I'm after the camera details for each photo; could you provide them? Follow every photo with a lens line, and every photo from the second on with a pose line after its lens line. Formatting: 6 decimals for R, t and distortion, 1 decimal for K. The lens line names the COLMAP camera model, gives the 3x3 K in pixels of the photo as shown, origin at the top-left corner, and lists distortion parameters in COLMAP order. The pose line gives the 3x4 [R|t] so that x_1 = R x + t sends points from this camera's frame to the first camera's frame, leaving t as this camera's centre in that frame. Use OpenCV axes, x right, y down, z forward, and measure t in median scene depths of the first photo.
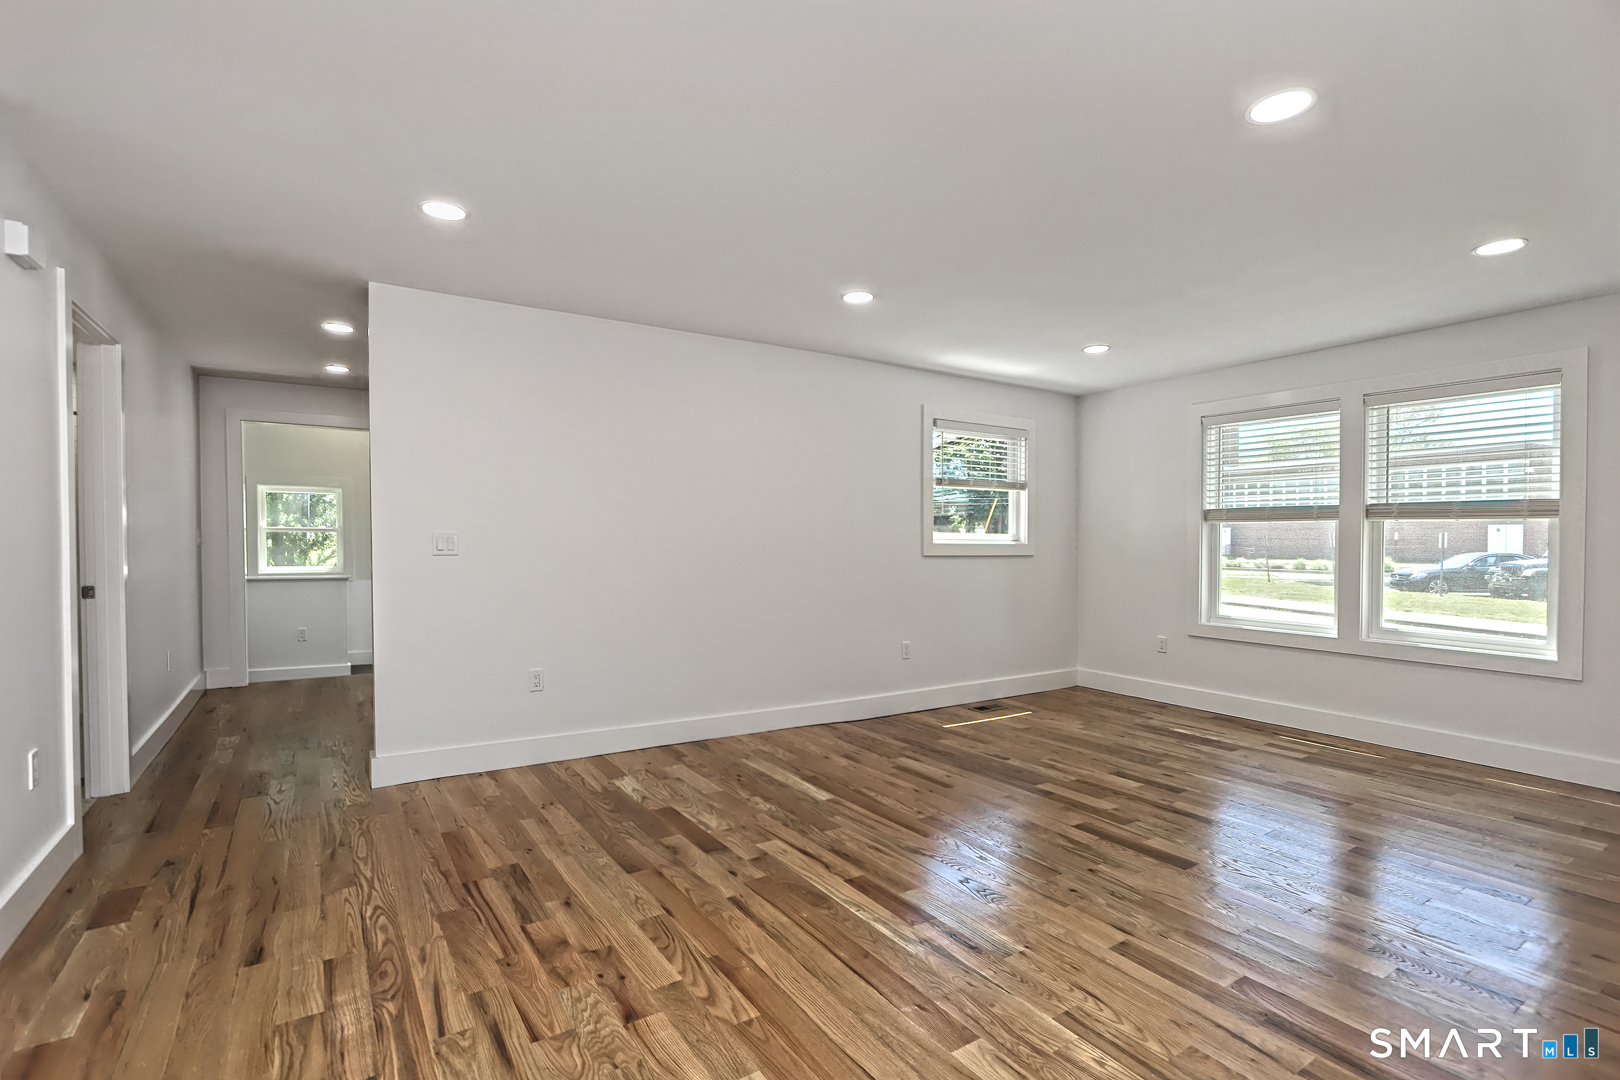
lens RADIAL K [[765.5, 0, 800.4], [0, 765.5, 538.6], [0, 0, 1]] dist [-0.014221, -0.000233]
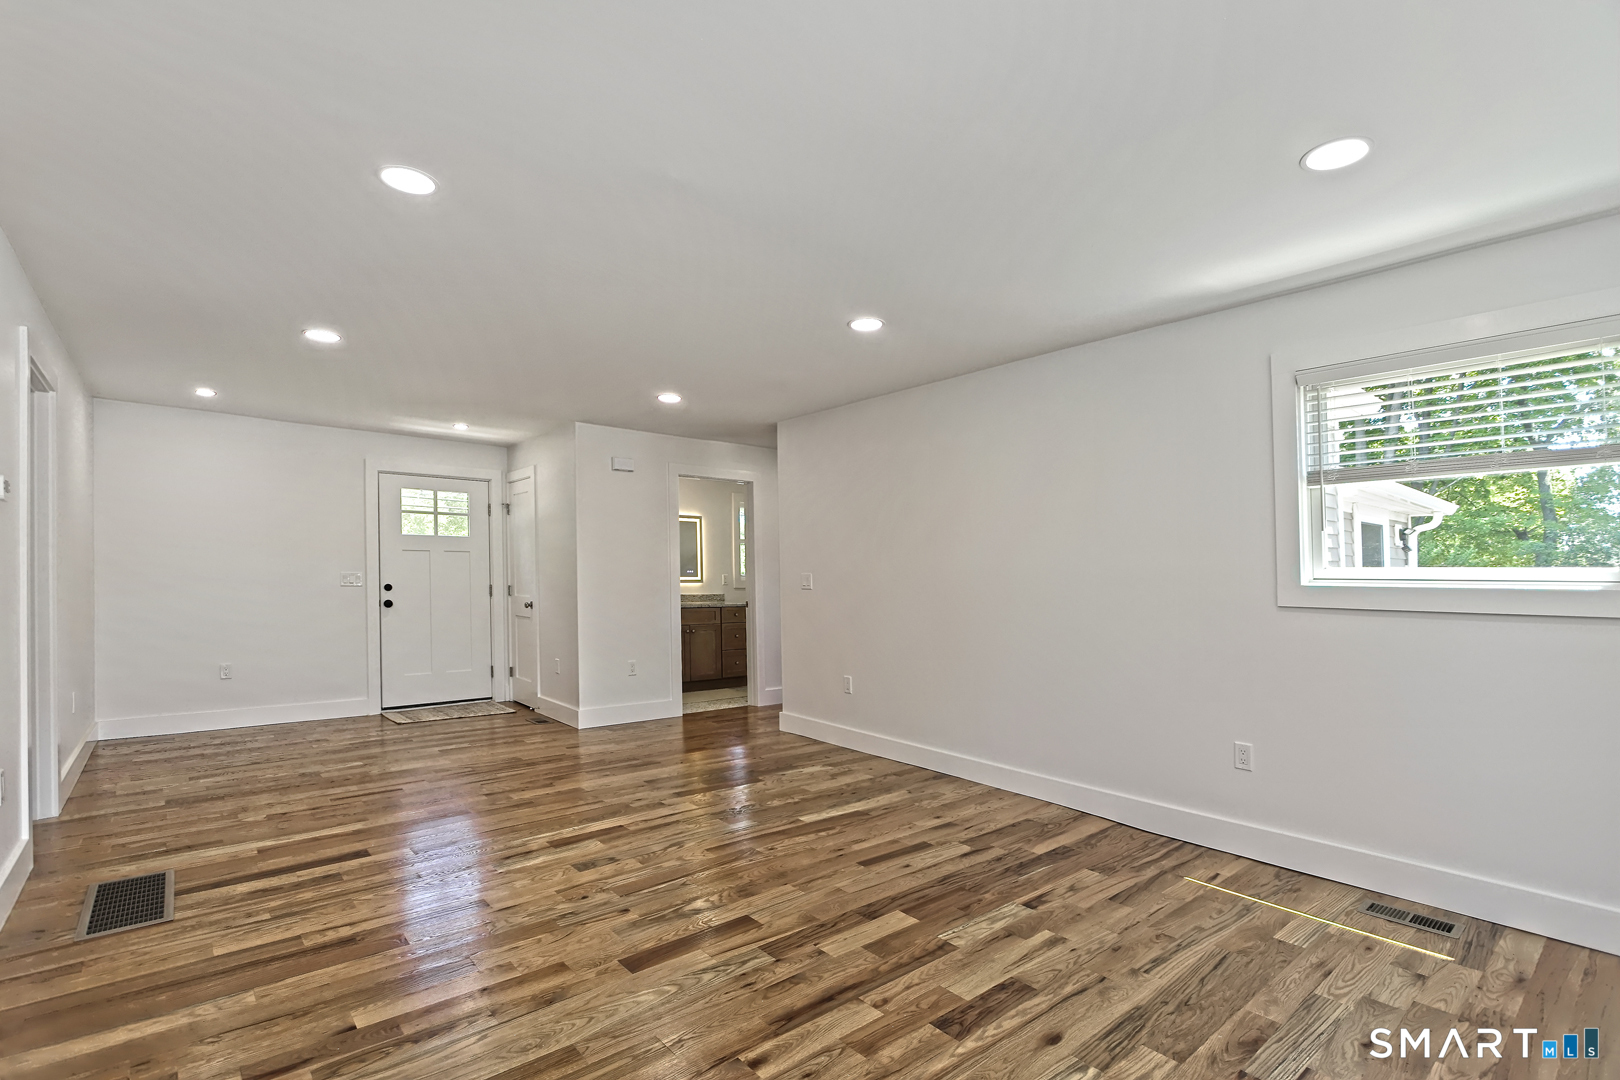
lens RADIAL K [[765.5, 0, 811.3], [0, 765.5, 578.8], [0, 0, 1]] dist [-0.014221, -0.000233]
pose [[0.123608, -0.001727, -0.992330, 1.007911], [-0.008645, 0.999959, -0.002817, 0.007844], [0.992294, 0.008927, 0.123588, 0.809951]]
